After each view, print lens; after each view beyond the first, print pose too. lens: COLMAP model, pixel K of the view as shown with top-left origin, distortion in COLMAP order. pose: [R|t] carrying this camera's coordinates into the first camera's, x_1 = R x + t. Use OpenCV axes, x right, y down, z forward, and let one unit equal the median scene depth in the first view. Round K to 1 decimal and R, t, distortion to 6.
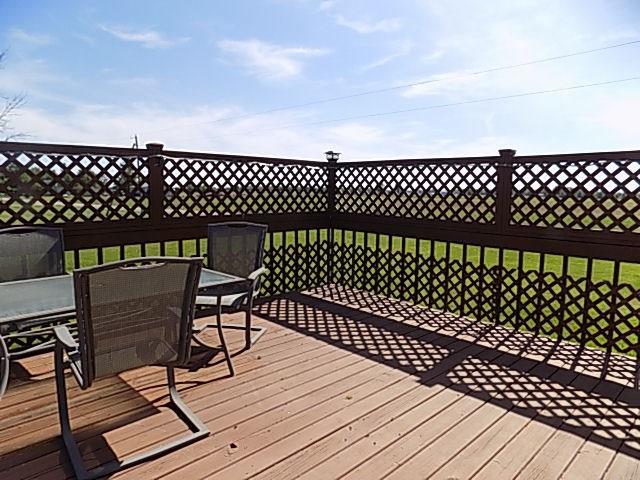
lens RADIAL K [[432.1, 0, 320.0], [0, 432.1, 240.0], [0, 0, 1]] dist [-0.068617, -0.000303]
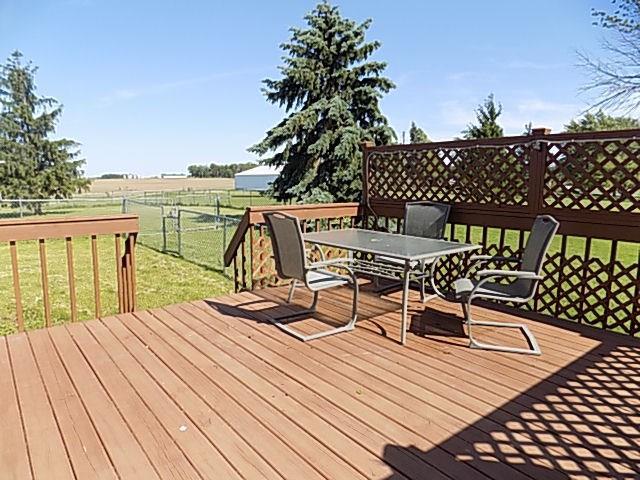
lens RADIAL K [[429.2, 0, 320.0], [0, 429.2, 240.0], [0, 0, 1]] dist [0.002586, 0.001037]
pose [[-0.076601, 0.143397, -0.986696, 0.767812], [-0.122705, 0.980726, 0.152055, -0.080829], [0.989483, 0.132720, -0.057529, 0.723208]]
